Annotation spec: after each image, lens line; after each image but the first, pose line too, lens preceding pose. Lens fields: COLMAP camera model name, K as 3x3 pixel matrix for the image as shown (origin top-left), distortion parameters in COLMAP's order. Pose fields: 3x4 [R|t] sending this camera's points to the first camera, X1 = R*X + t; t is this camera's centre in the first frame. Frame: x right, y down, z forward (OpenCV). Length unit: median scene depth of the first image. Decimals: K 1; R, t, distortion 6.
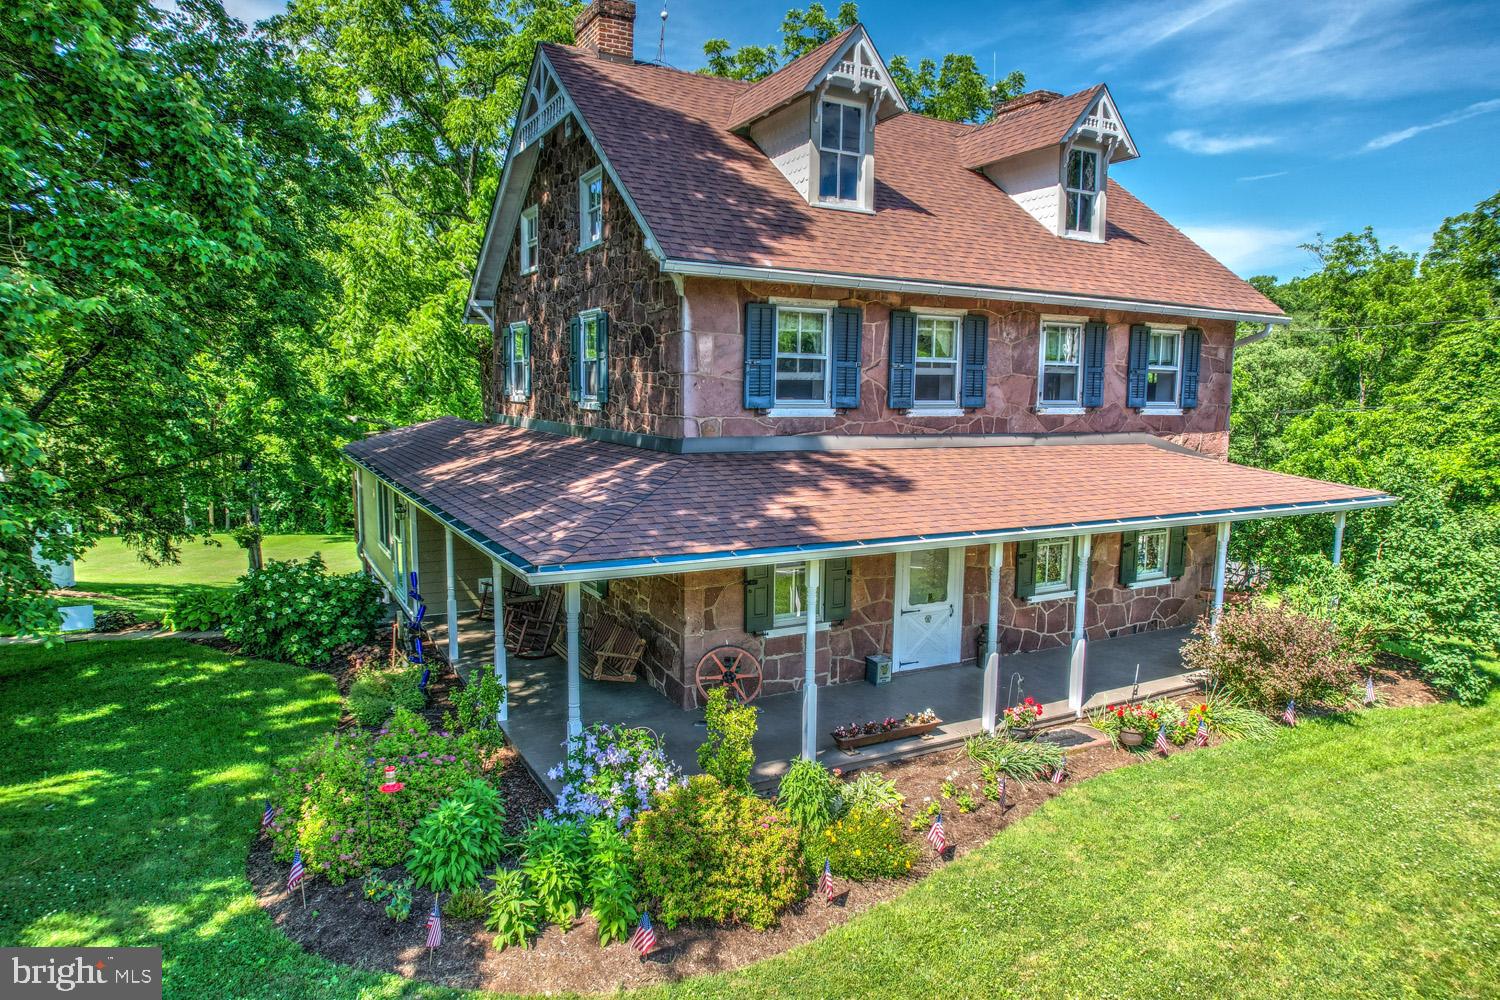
lens RADIAL K [[957.9, 0, 755.9], [0, 957.9, 506.3], [0, 0, 1]] dist [-0.077398, 0.071204]
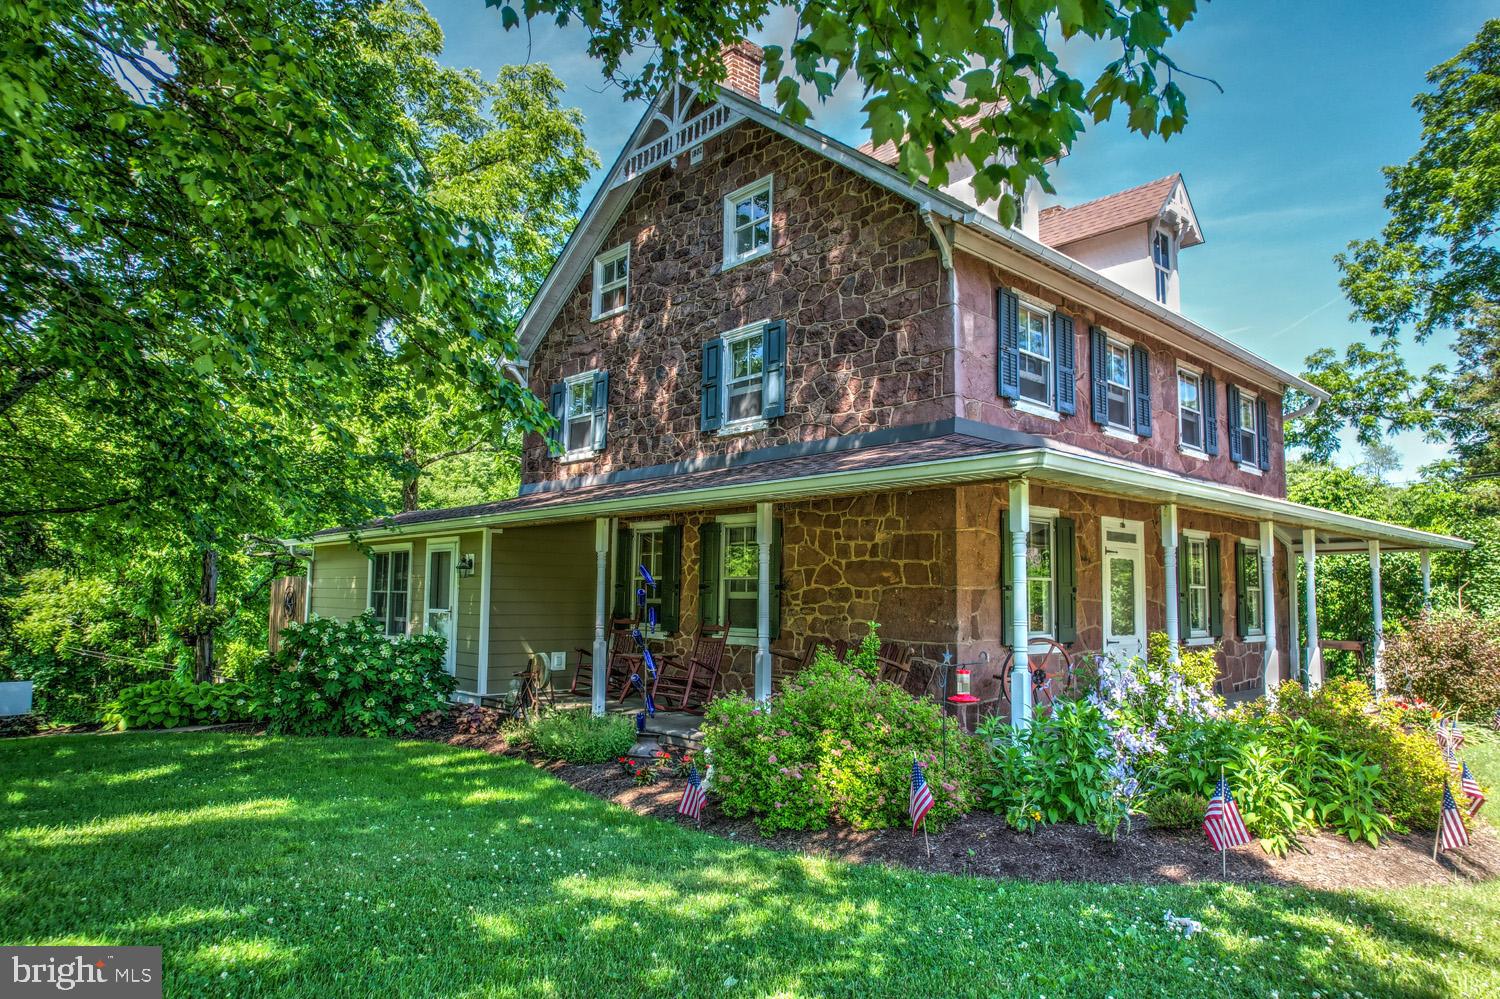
lens RADIAL K [[957.9, 0, 755.9], [0, 957.9, 505.8], [0, 0, 1]] dist [-0.077398, 0.071204]
pose [[0.970467, 0.025251, 0.239910, -0.408046], [0.028461, 0.975577, -0.217808, 0.174435], [-0.239551, 0.218203, 0.946046, 0.180528]]
